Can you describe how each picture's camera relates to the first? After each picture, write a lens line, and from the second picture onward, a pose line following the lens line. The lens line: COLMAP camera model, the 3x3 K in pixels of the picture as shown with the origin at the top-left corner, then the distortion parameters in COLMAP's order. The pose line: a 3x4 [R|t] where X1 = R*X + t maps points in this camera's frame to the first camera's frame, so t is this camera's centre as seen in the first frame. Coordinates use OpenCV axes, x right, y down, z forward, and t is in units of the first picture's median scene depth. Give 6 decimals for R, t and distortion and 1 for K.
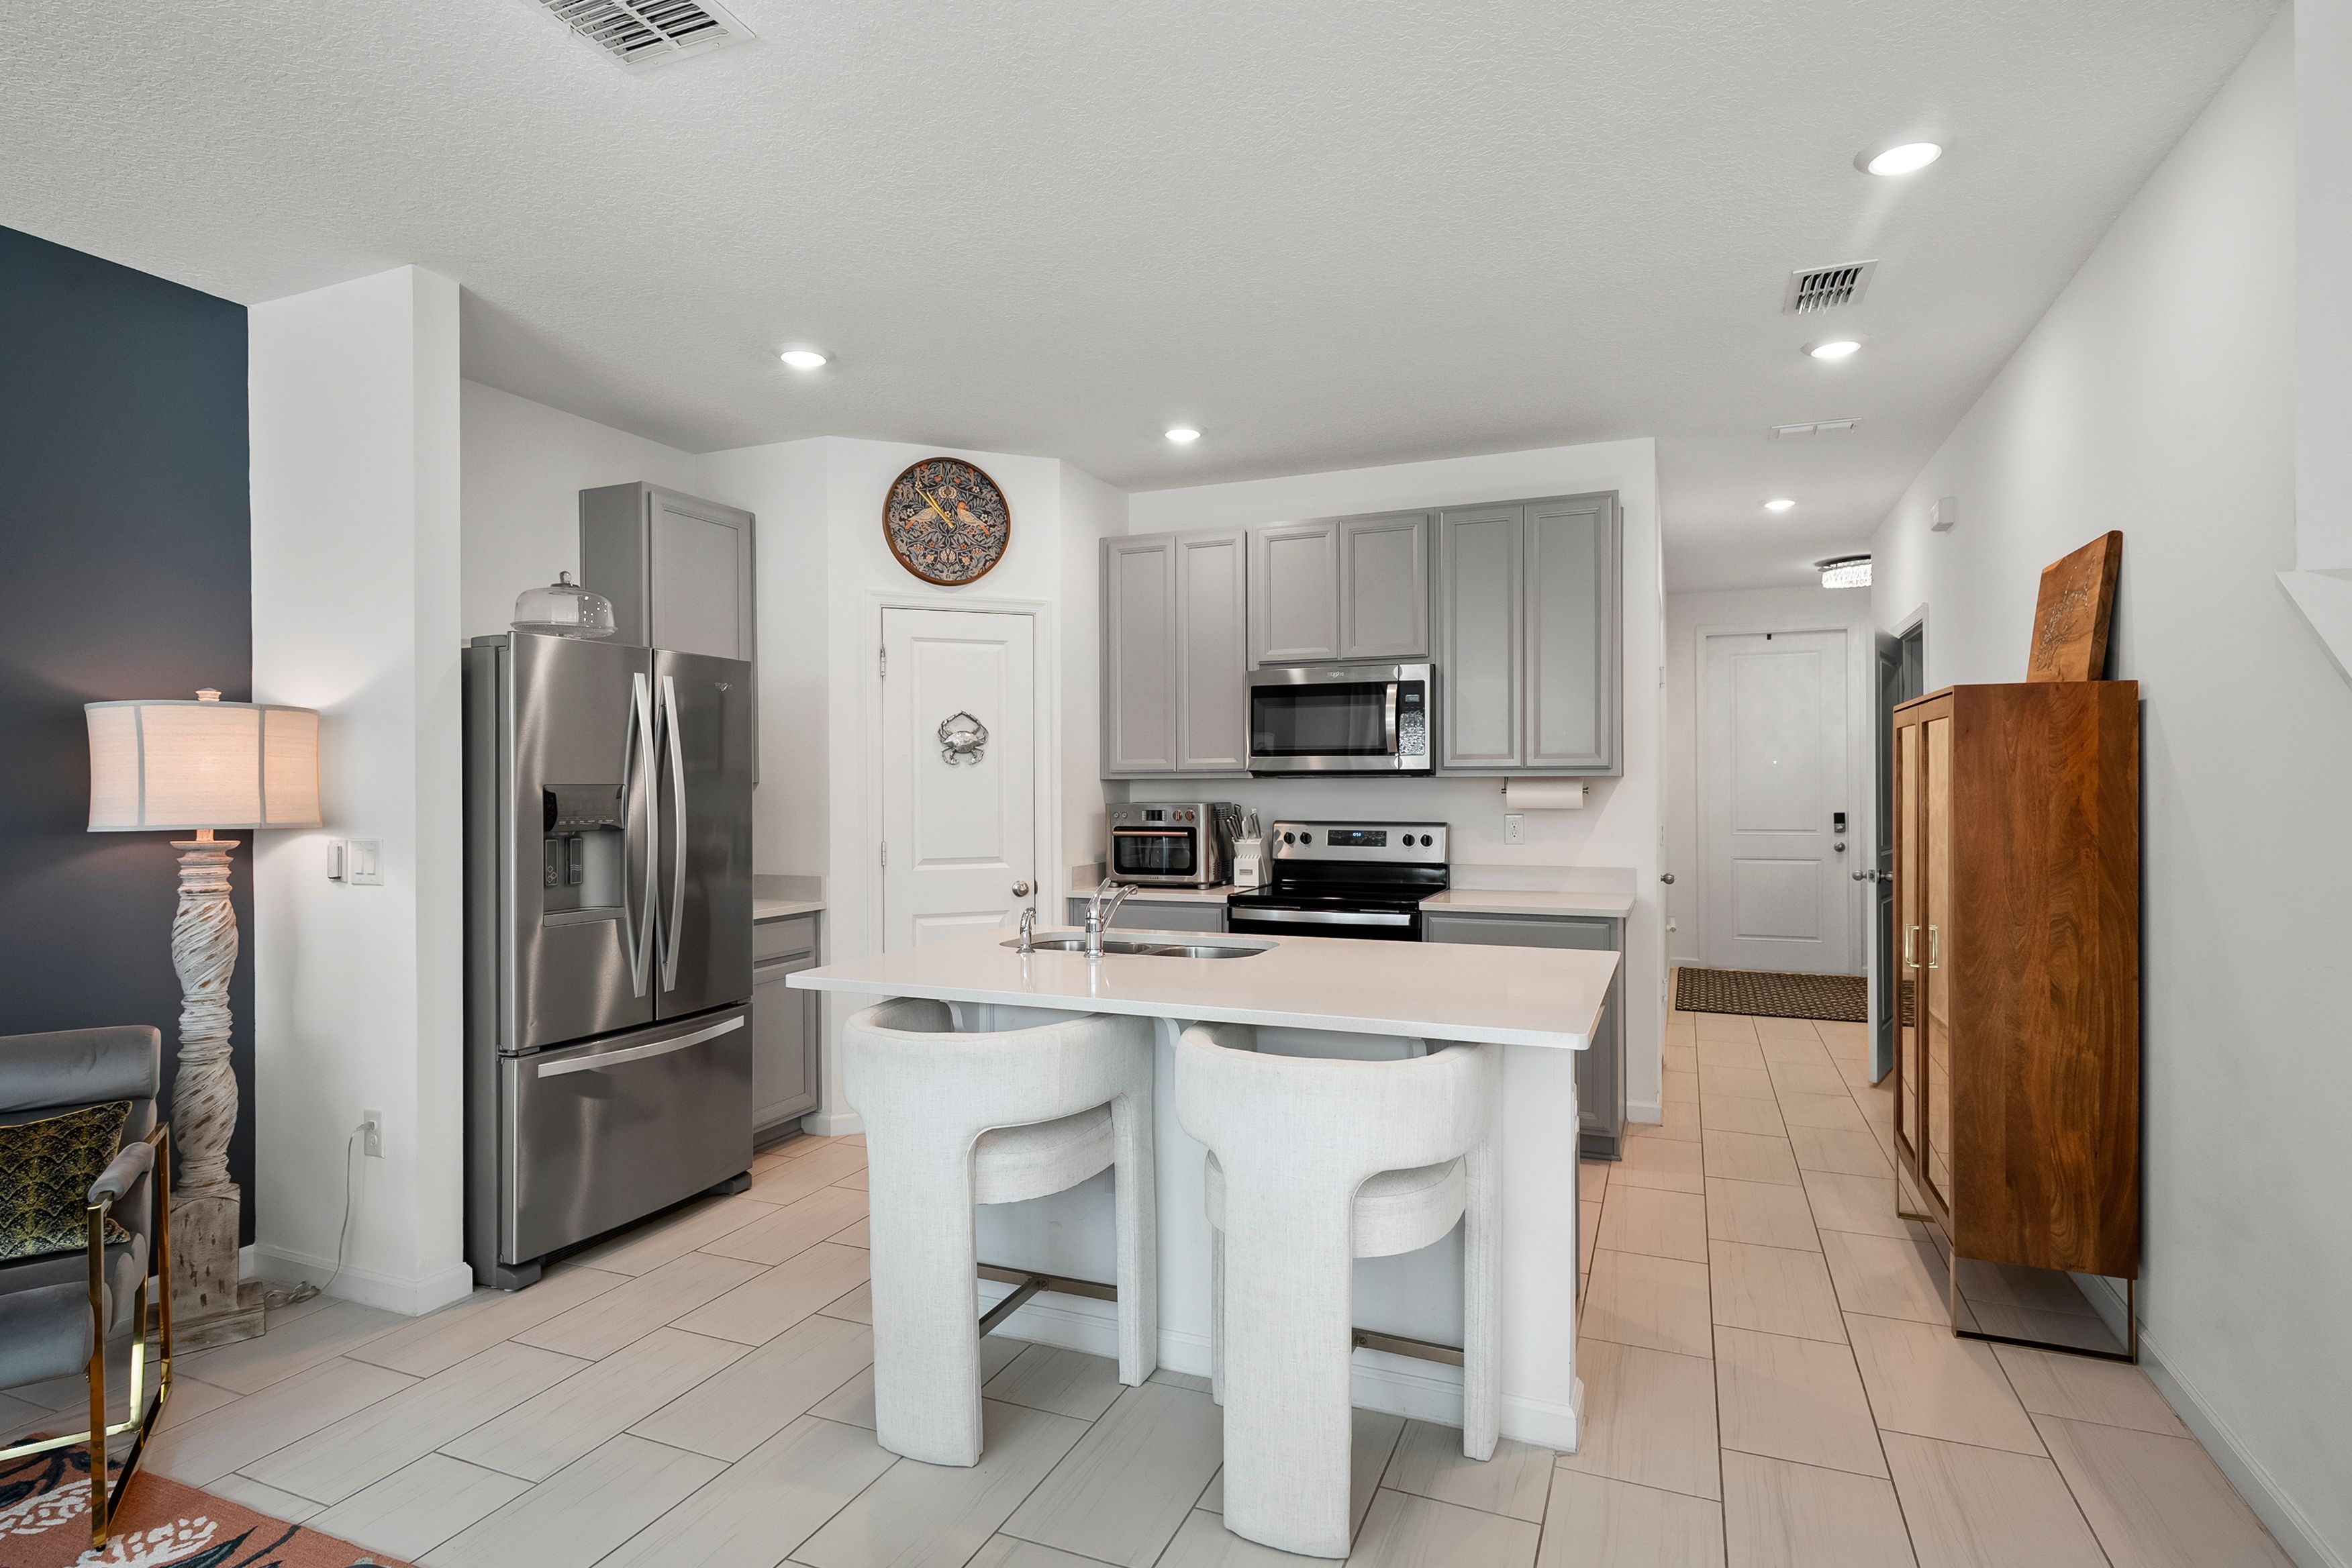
lens RADIAL K [[1181.9, 0, 1190.0], [0, 1181.9, 785.1], [0, 0, 1]] dist [0.002042, 0.001407]
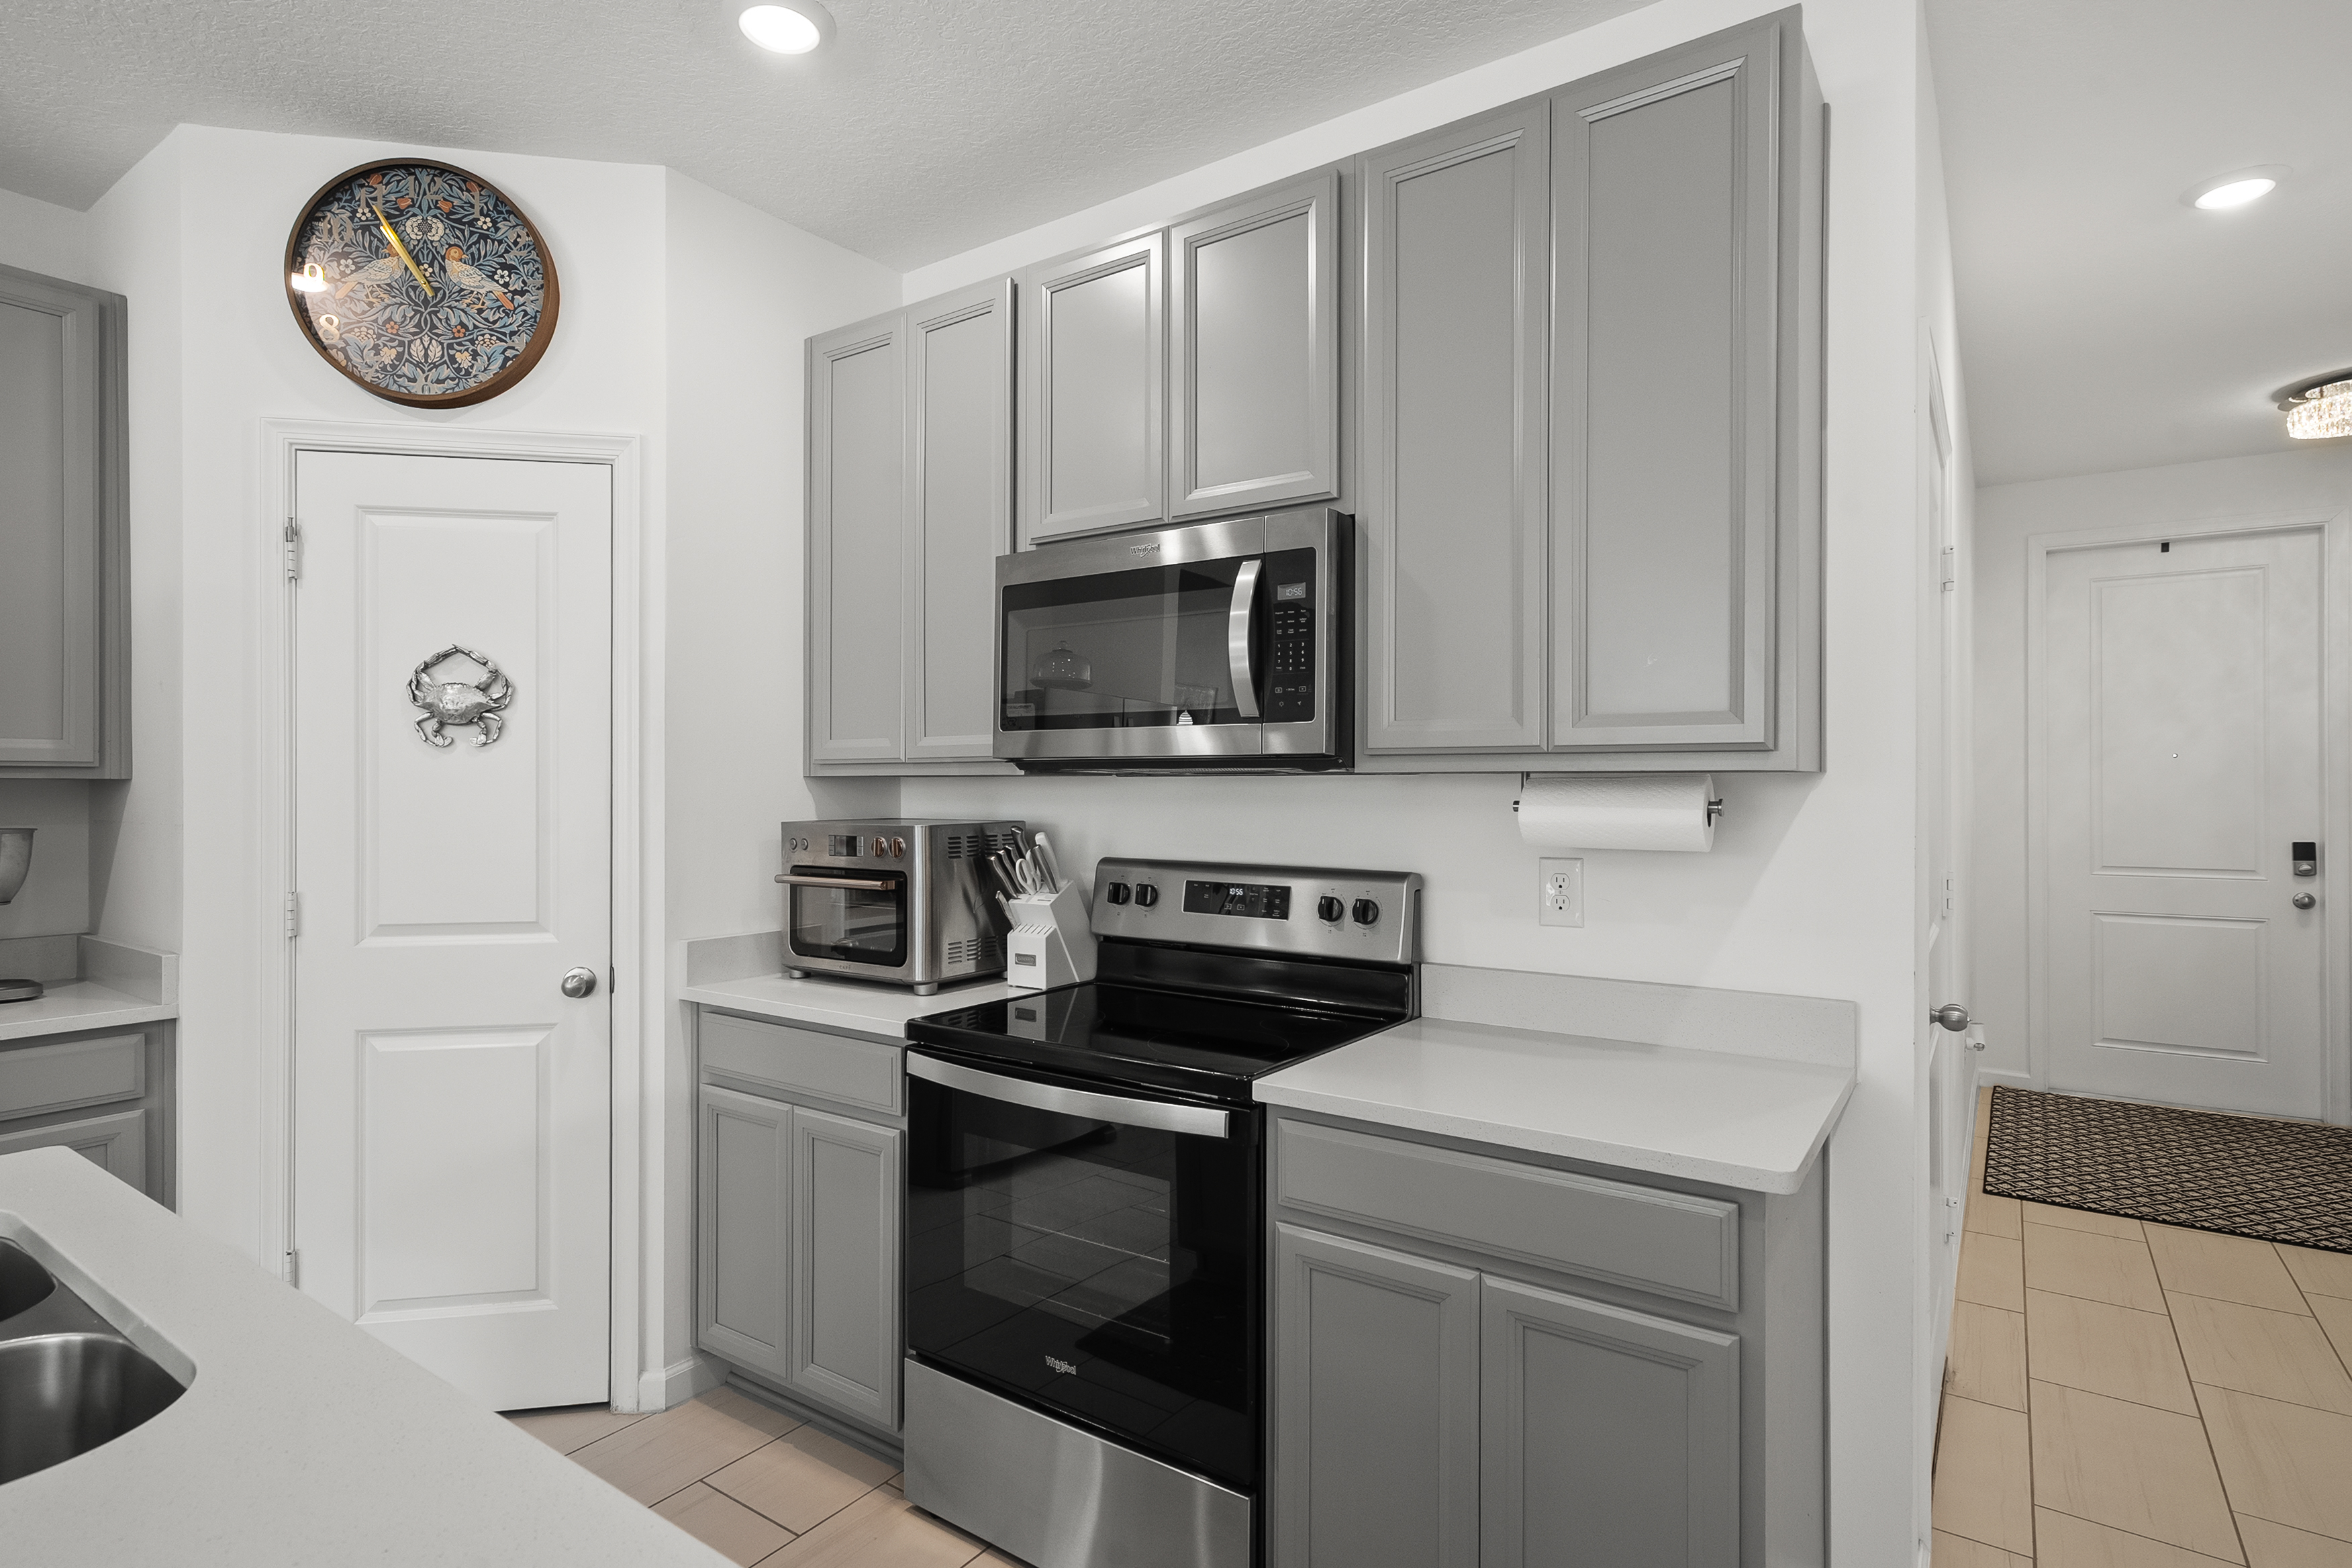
lens RADIAL K [[1181.9, 0, 1187.1], [0, 1181.9, 787.2], [0, 0, 1]] dist [0.002042, 0.001407]
pose [[0.977528, 0.005377, -0.210735, 0.234514], [-0.005514, 0.999985, -0.000063, -0.001136], [0.210732, 0.001223, 0.977543, 0.548315]]
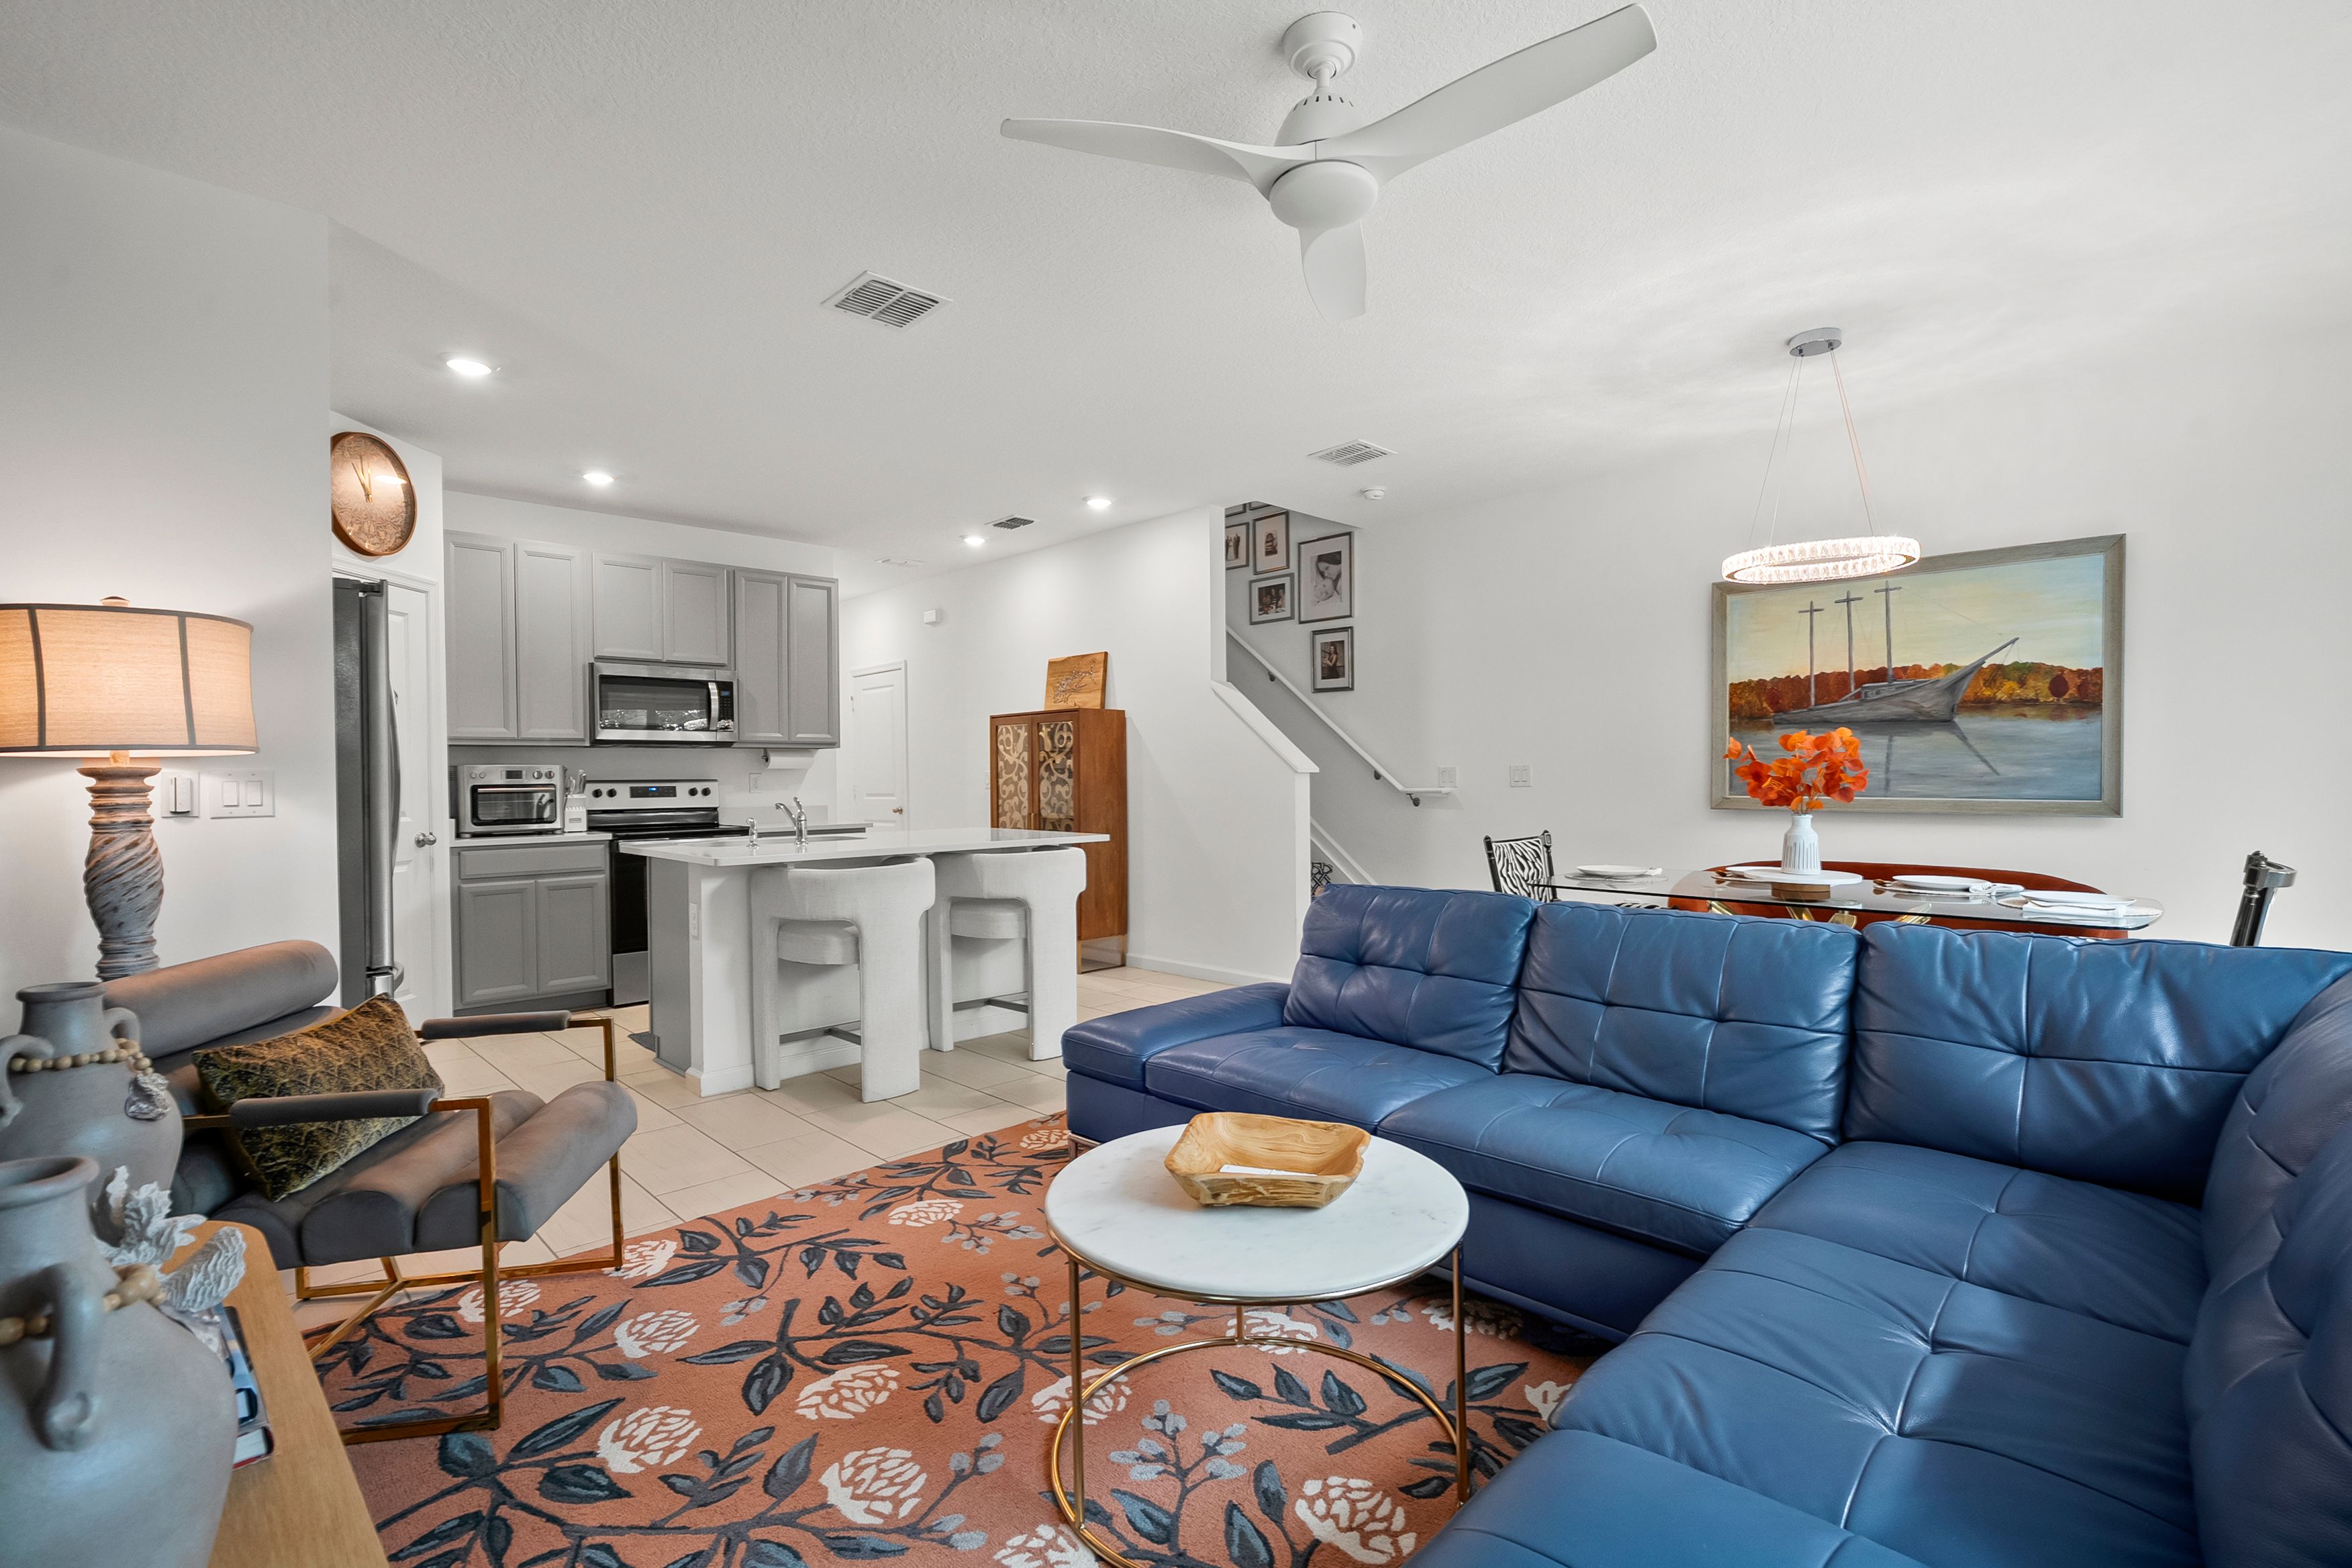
lens RADIAL K [[1069.0, 0, 1177.7], [0, 1069.0, 772.5], [0, 0, 1]] dist [-0.007088, 0.003011]
pose [[0.399337, 0.002241, 0.916802, -0.780210], [0.010619, 0.999919, -0.007070, 0.039654], [-0.916743, 0.012559, 0.399281, -0.045228]]
